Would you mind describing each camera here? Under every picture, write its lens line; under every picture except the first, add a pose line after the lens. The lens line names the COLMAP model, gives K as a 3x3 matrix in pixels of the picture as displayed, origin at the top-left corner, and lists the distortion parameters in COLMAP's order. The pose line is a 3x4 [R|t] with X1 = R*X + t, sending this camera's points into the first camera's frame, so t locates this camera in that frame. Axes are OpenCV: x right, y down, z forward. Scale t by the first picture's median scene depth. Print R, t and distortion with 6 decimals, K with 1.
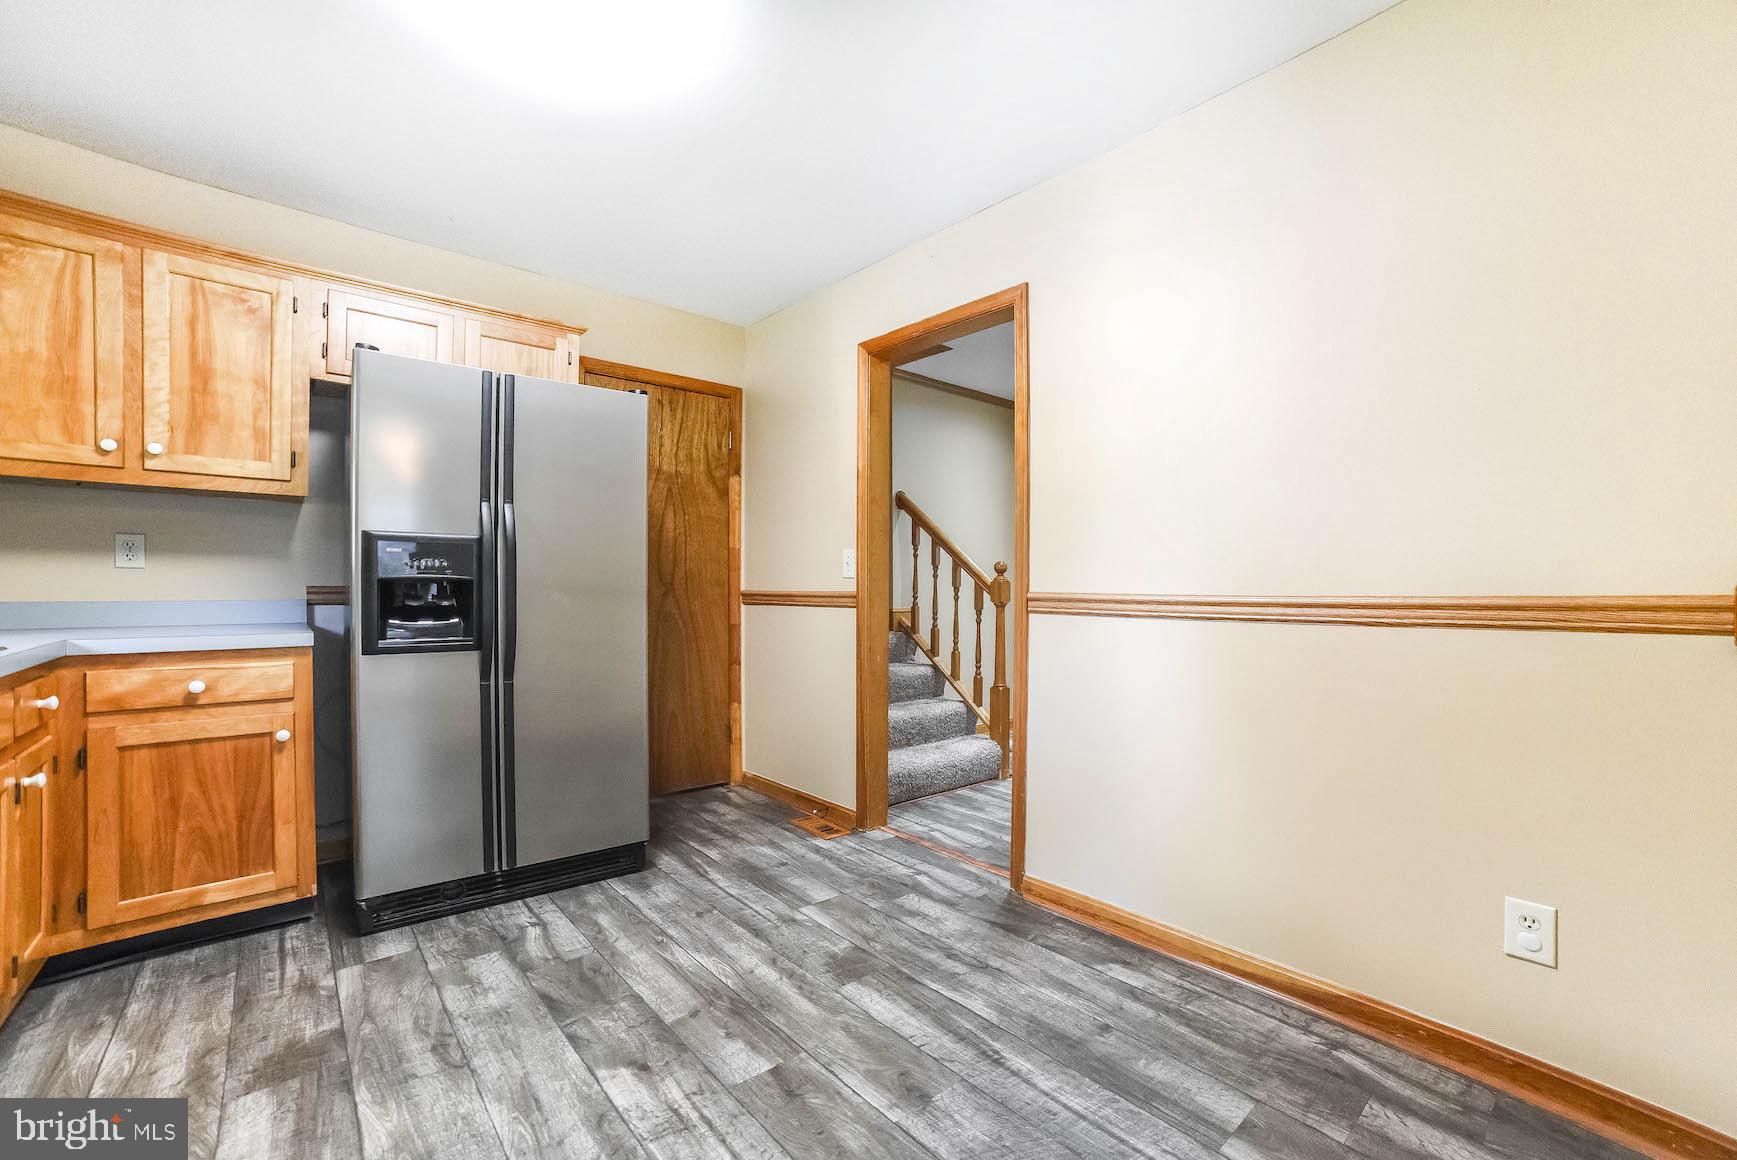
lens RADIAL K [[730.5, 0, 841.7], [0, 730.5, 591.7], [0, 0, 1]] dist [-0.060728, 0.029032]
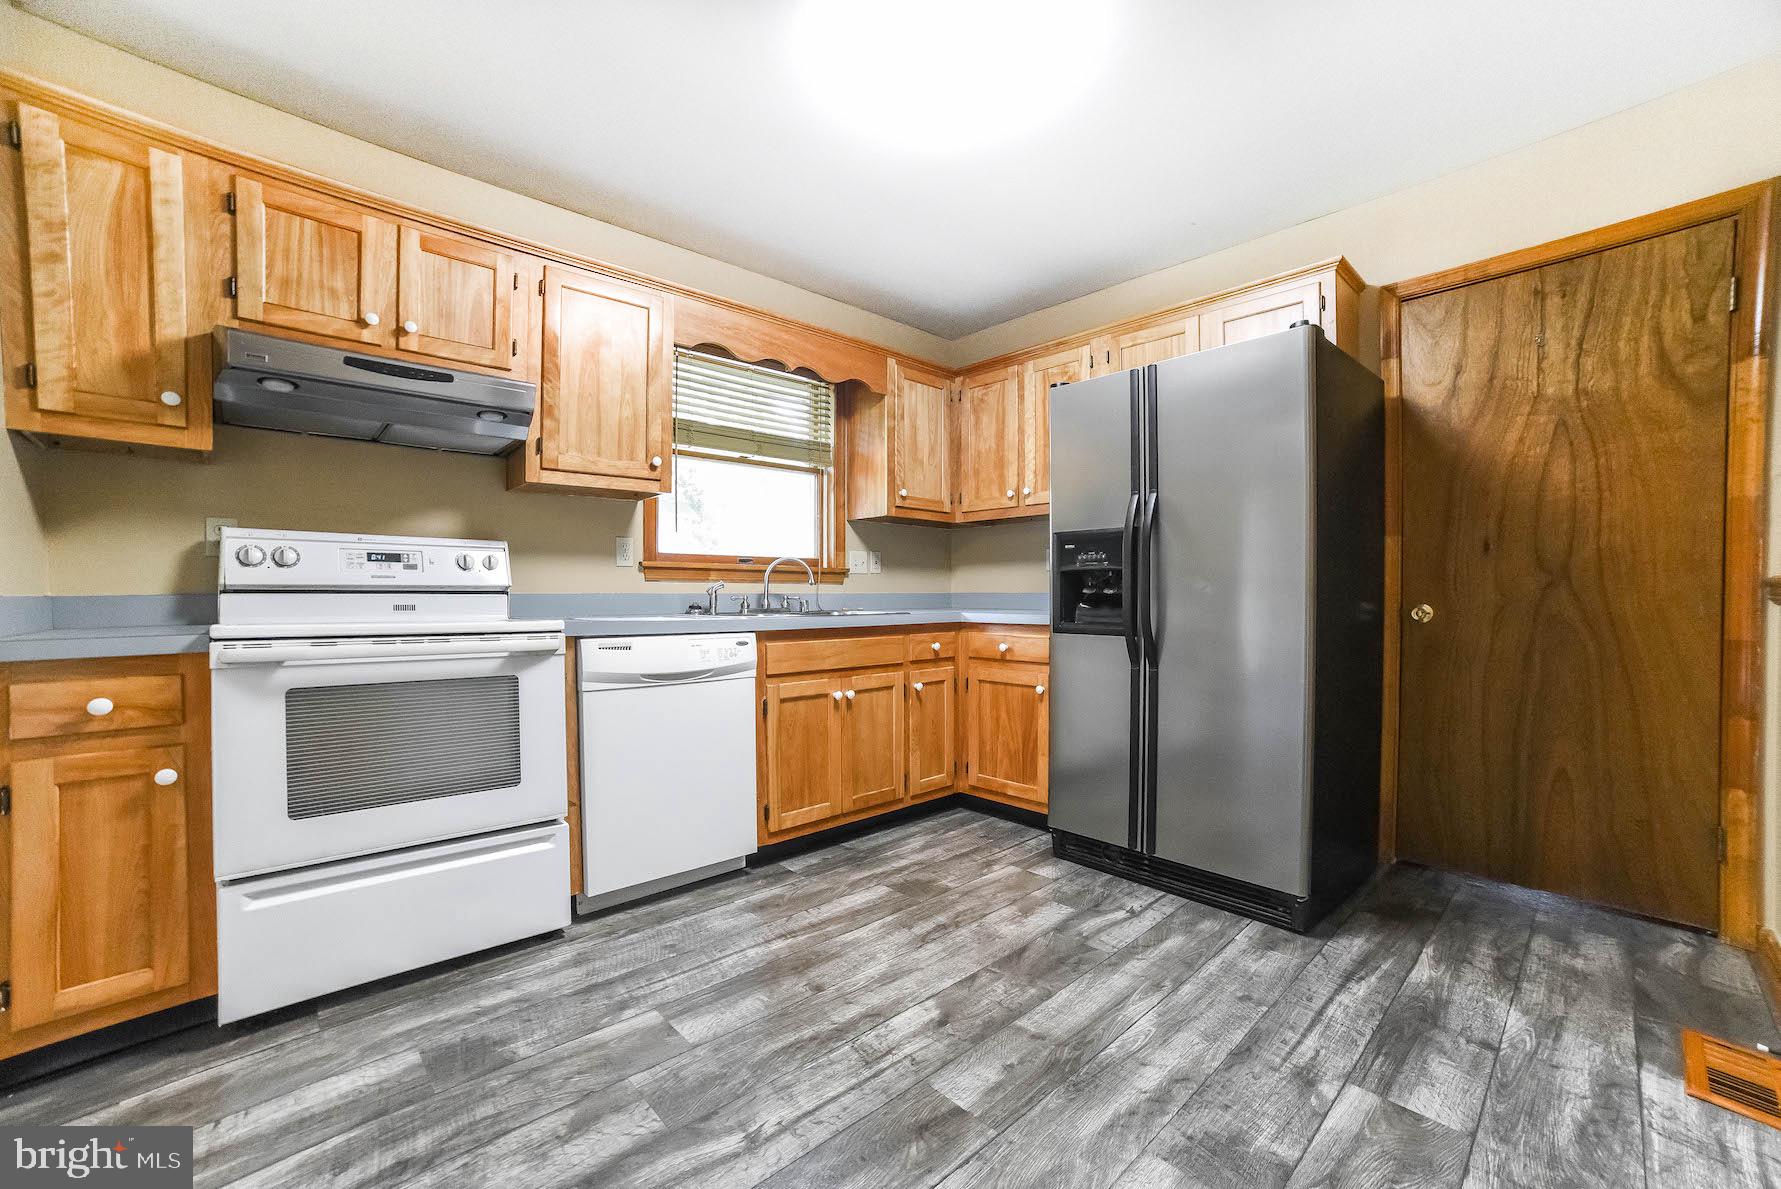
lens RADIAL K [[710.6, 0, 895.9], [0, 710.6, 610.8], [0, 0, 1]] dist [-0.088485, 0.035848]
pose [[0.061166, 0.017291, -0.997978, 0.514311], [-0.003381, 0.999848, 0.017116, 0.027504], [0.998122, 0.002328, 0.061215, 0.610226]]
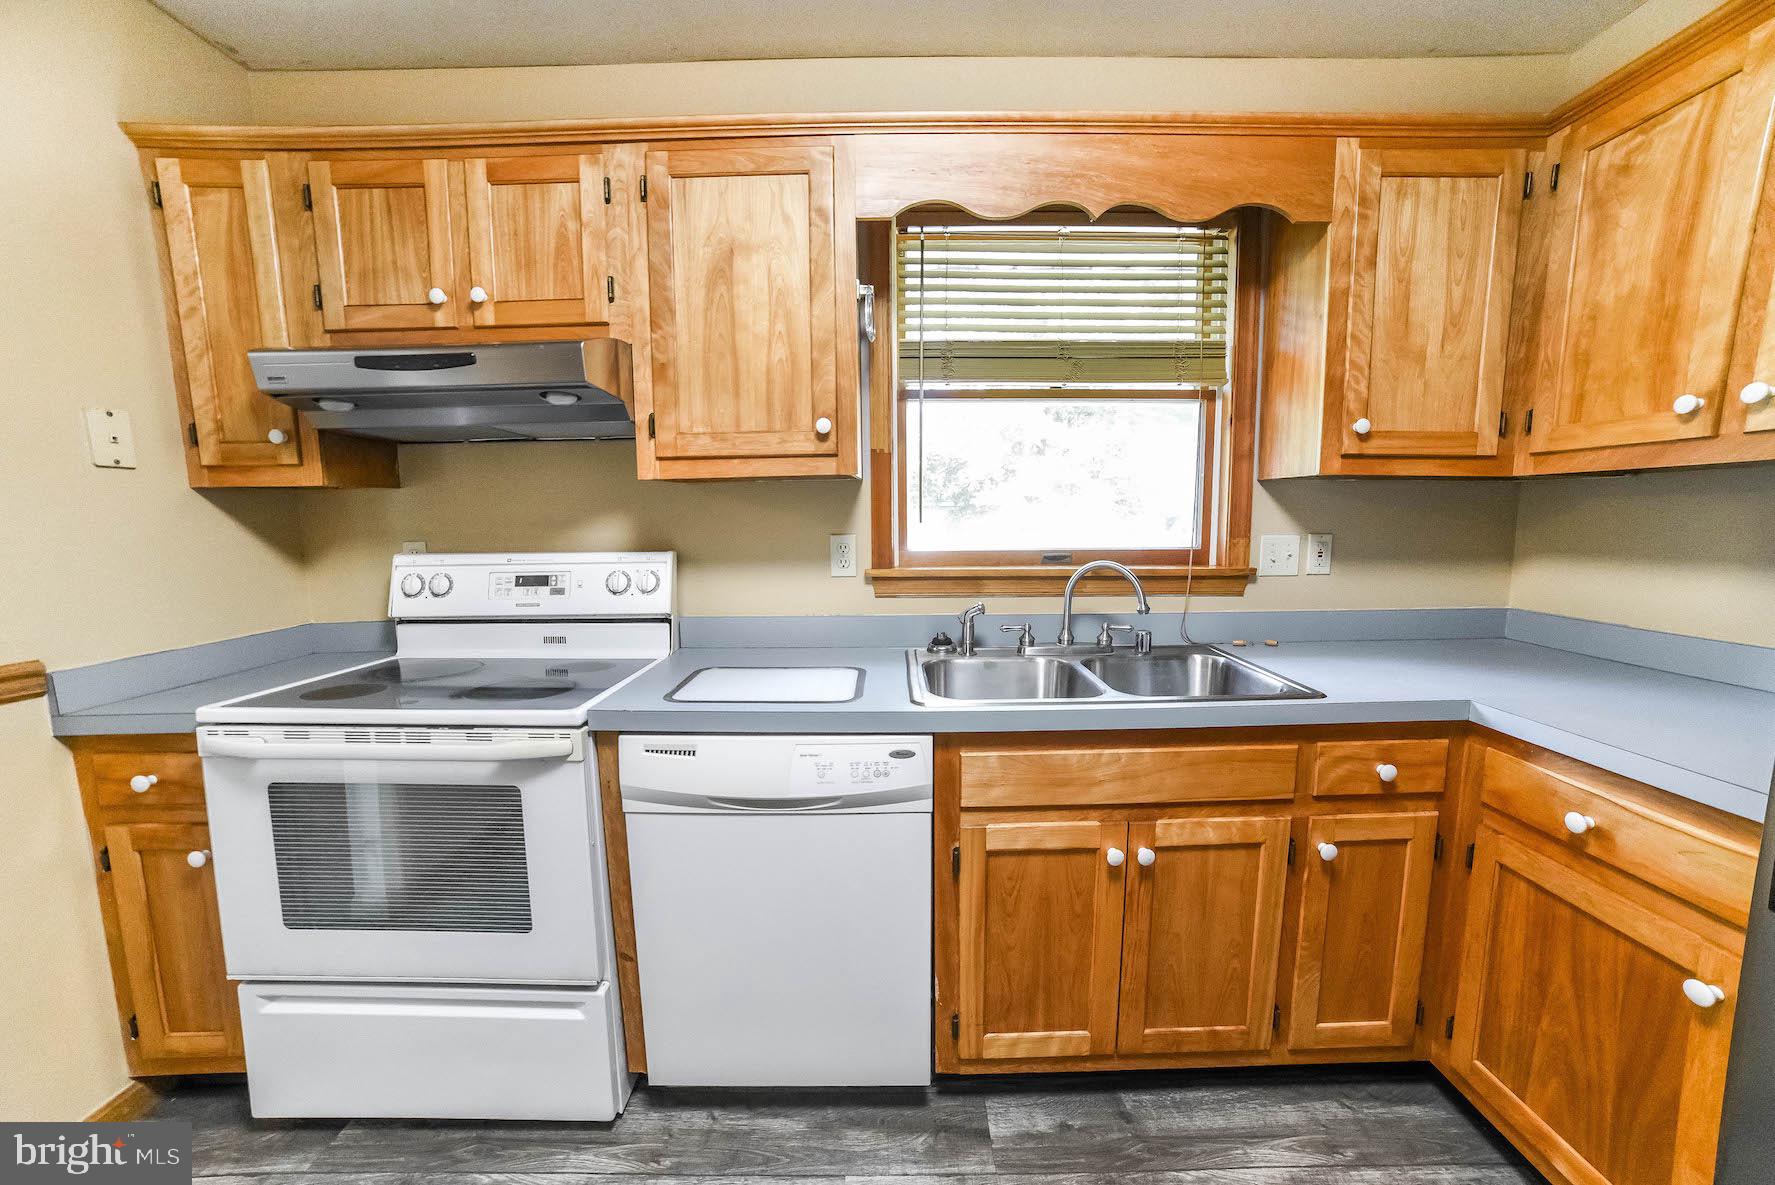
lens RADIAL K [[708.2, 0, 892.9], [0, 708.2, 608.8], [0, 0, 1]] dist [-0.088485, 0.035848]
pose [[-0.635583, 0.104483, -0.764930, -0.127793], [0.001382, 0.990952, 0.134207, -0.105774], [0.772031, 0.084242, -0.629977, 0.802667]]
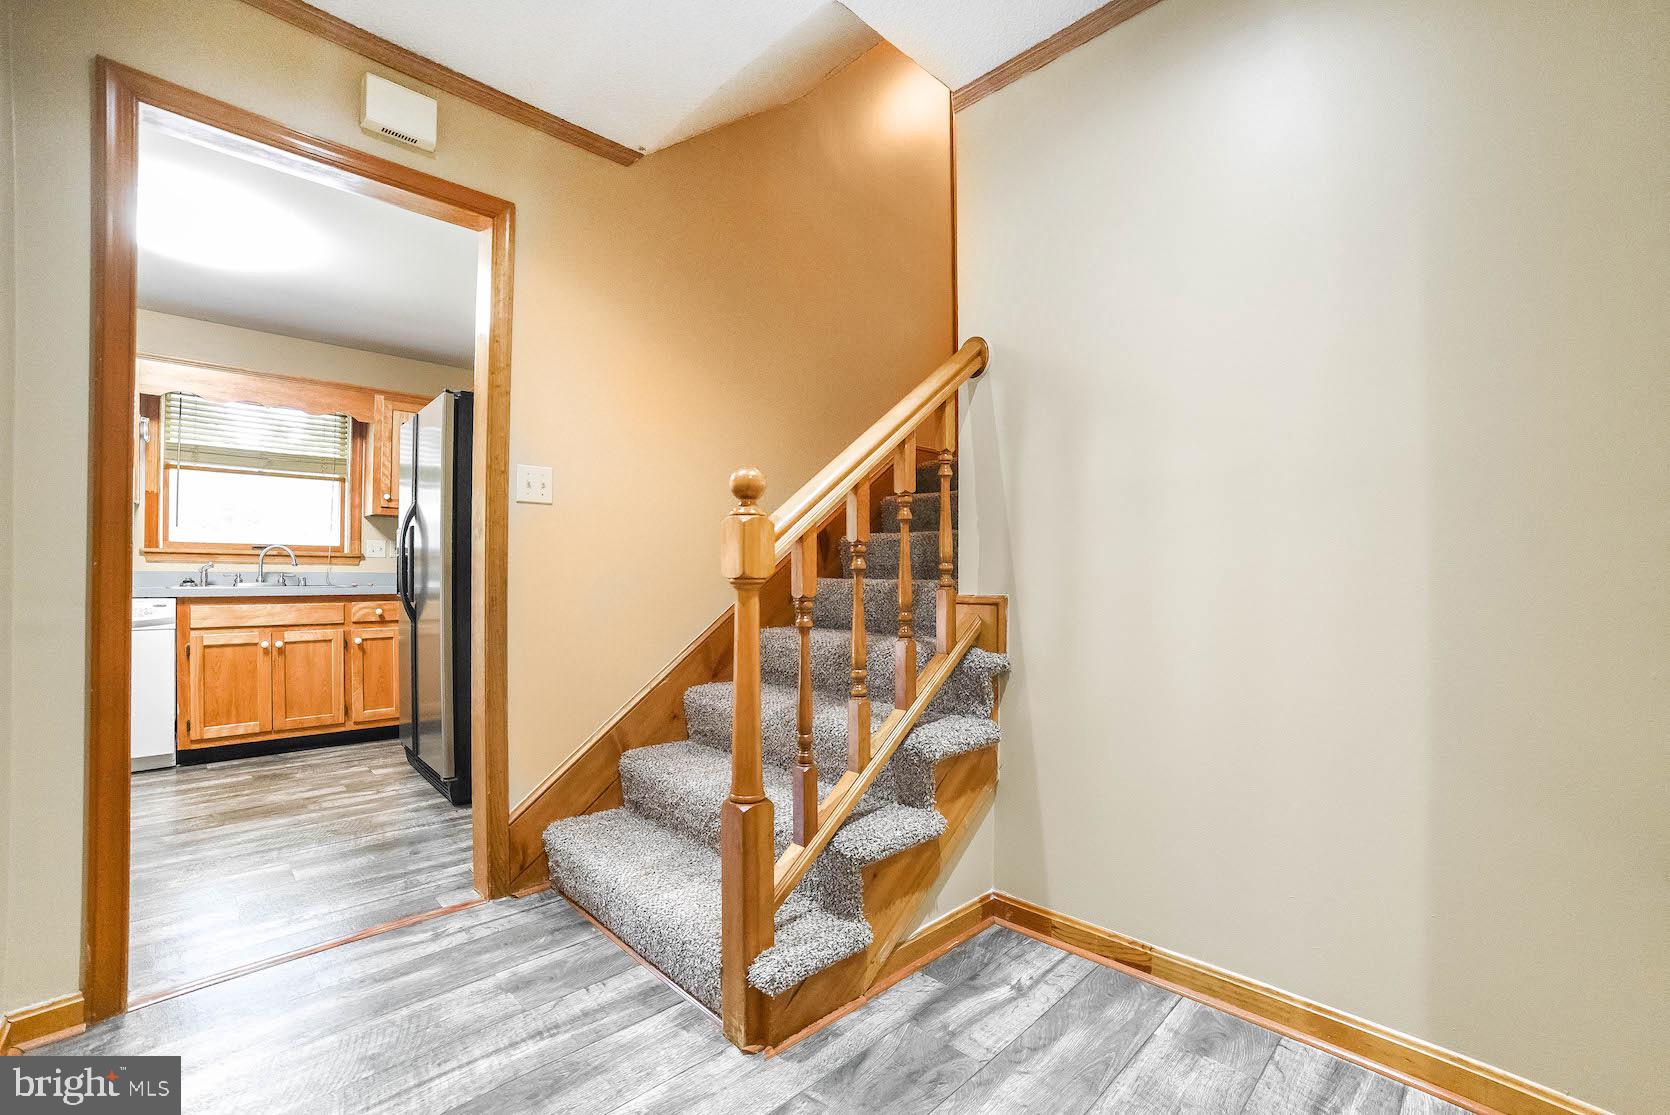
lens RADIAL K [[702.3, 0, 809.3], [0, 702.3, 568.8], [0, 0, 1]] dist [-0.060728, 0.029032]
pose [[0.067965, -0.016010, -0.997559, 1.028047], [-0.006756, 0.999841, -0.016507, 0.029740], [0.997665, 0.007861, 0.067846, 1.775693]]
